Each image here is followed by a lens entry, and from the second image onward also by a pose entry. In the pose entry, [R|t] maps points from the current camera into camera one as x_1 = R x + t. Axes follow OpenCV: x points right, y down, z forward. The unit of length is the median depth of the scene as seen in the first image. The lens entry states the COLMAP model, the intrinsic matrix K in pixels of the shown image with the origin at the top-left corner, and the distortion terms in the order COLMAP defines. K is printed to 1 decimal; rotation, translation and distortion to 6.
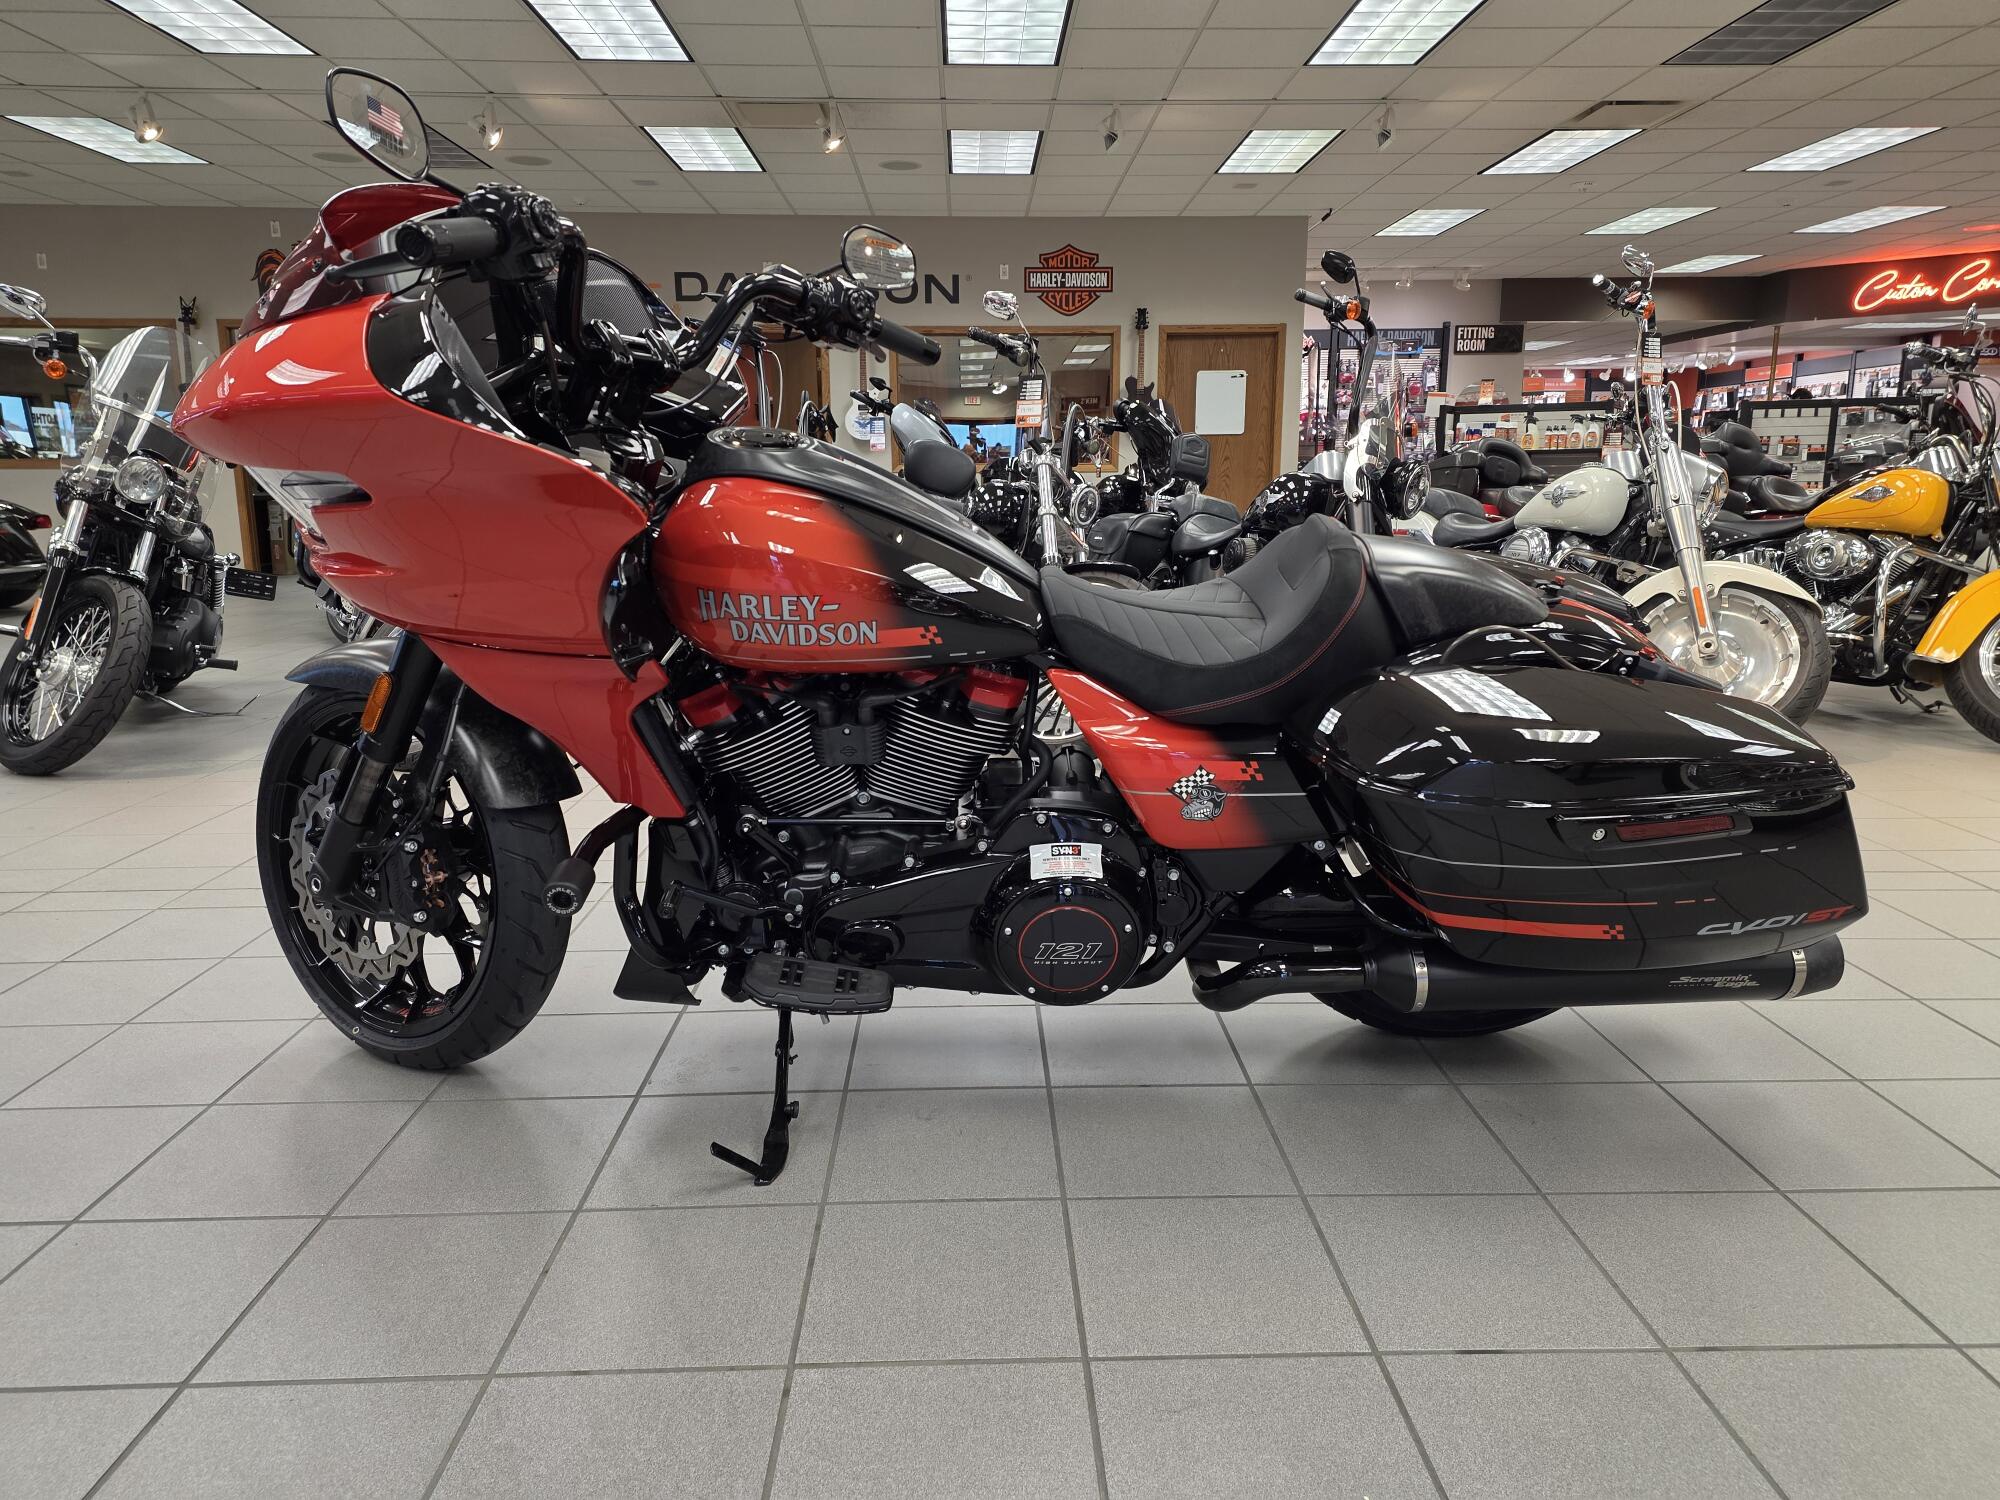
lens RADIAL K [[1315.2, 0, 1001.3], [0, 1315.2, 700.0], [0, 0, 1]] dist [0.150842, -0.203243]
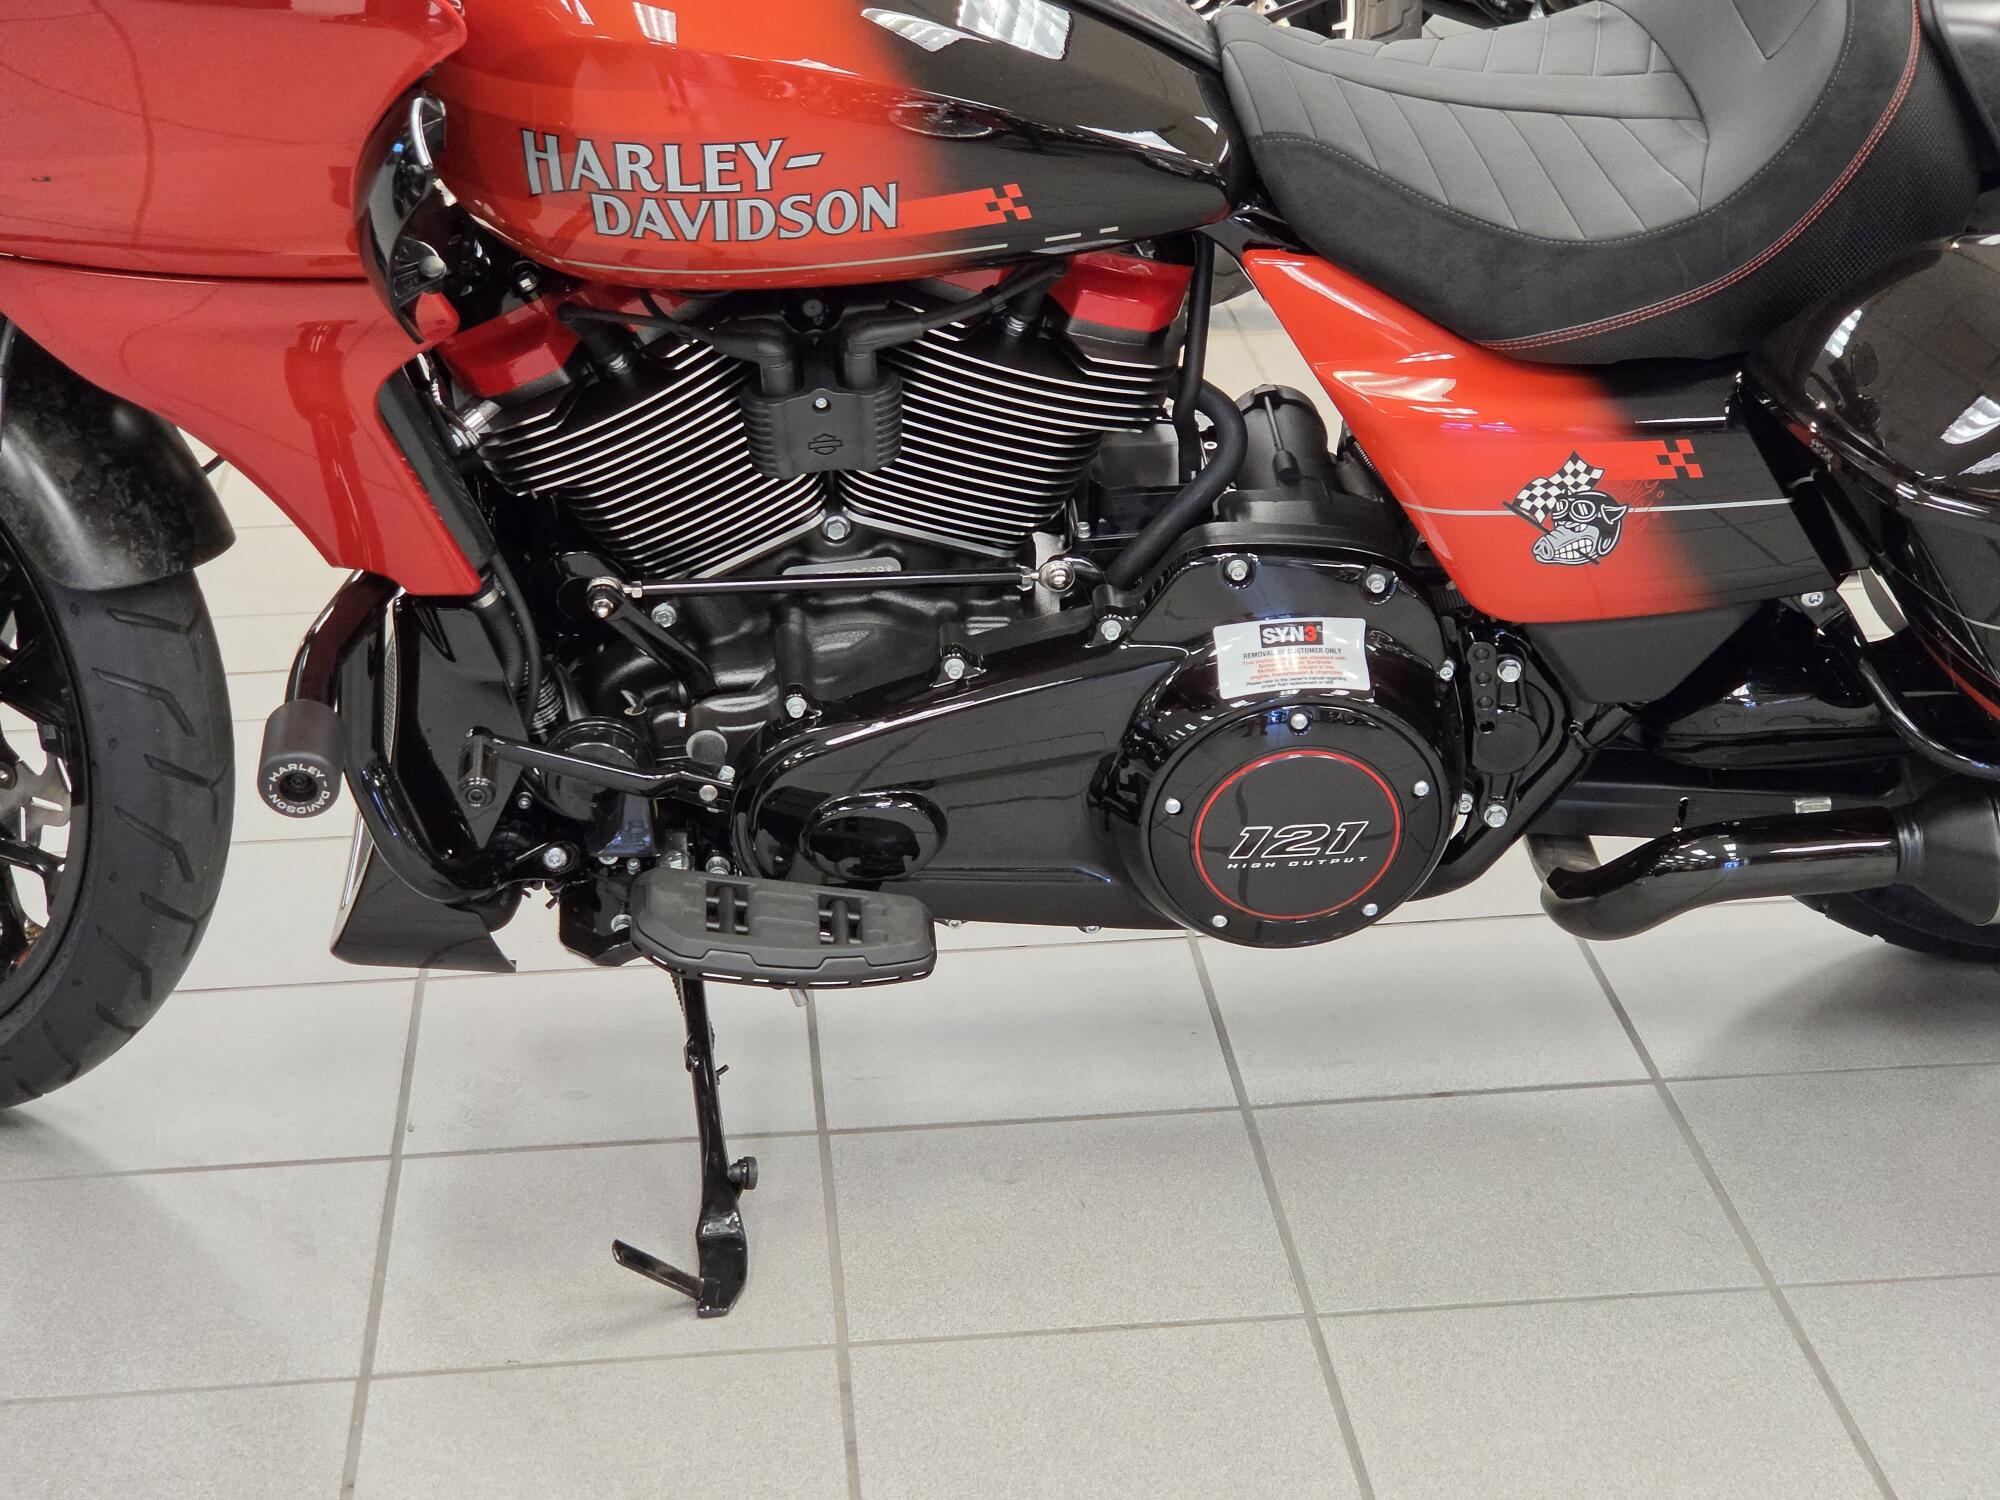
lens RADIAL K [[3840.6, 0, 1002.1], [0, 3840.6, 741.6], [0, 0, 1]] dist [-0.076707, 1.354391]
pose [[0.998336, -0.038914, 0.042550, -0.112474], [0.029832, 0.980073, 0.196382, -0.120516], [-0.049344, -0.194786, 0.979604, -0.348170]]
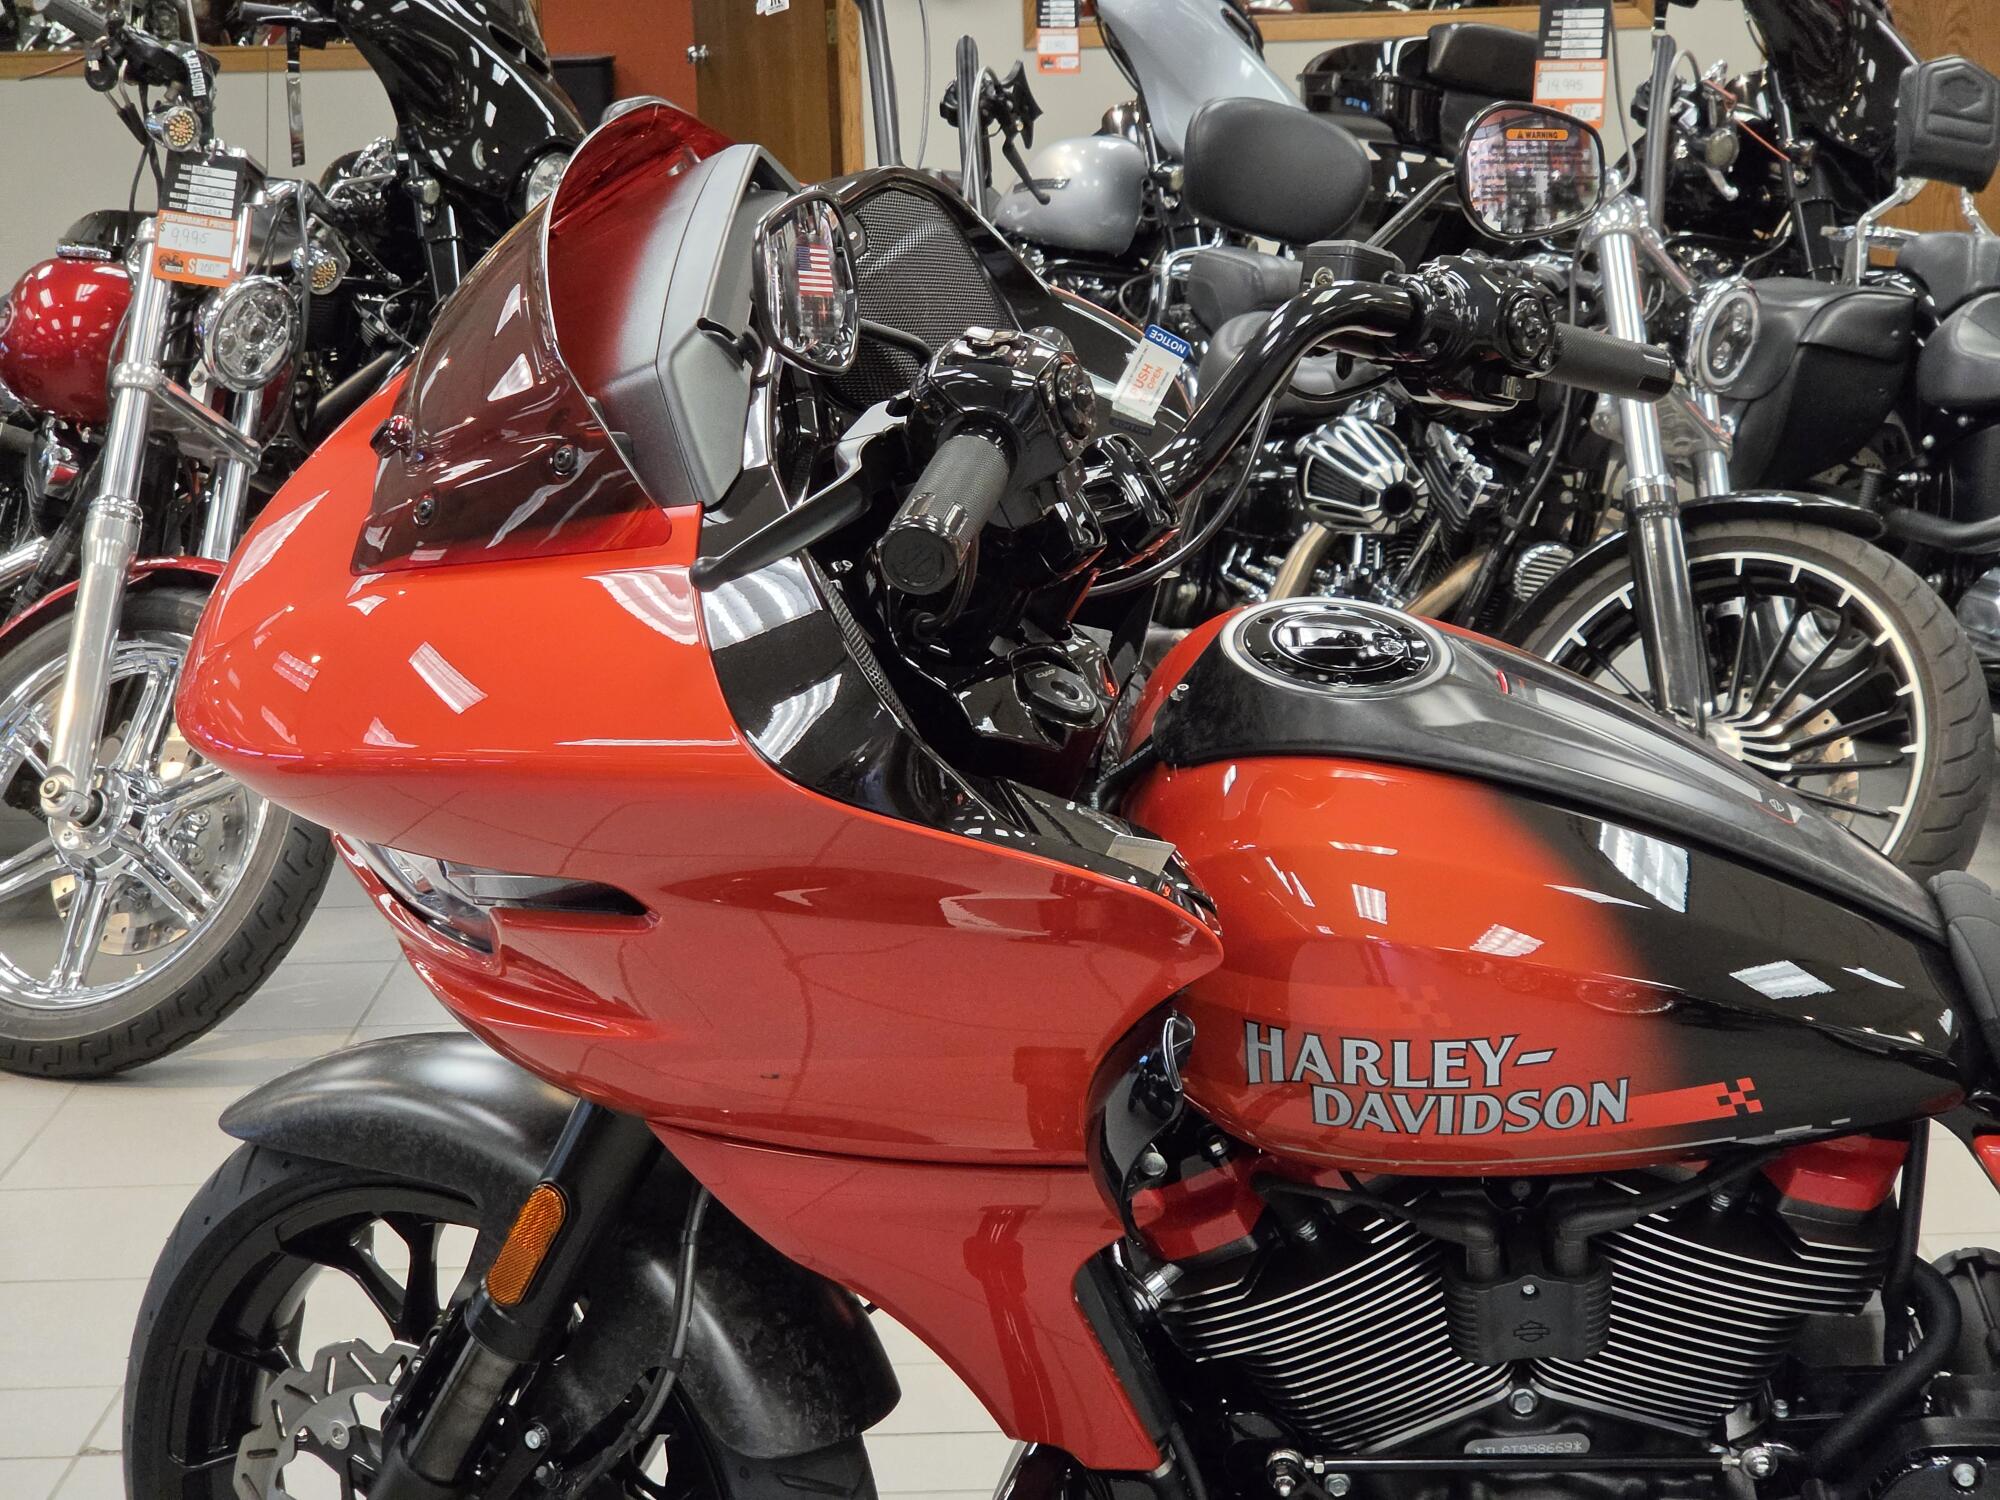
lens RADIAL K [[3840.6, 0, 1002.1], [0, 3840.6, 741.6], [0, 0, 1]] dist [-0.076707, 1.354391]
pose [[0.998526, -0.016617, -0.051674, -0.218398], [0.019313, 0.998453, 0.052131, -0.226258], [0.050728, -0.053053, 0.997302, -0.290524]]
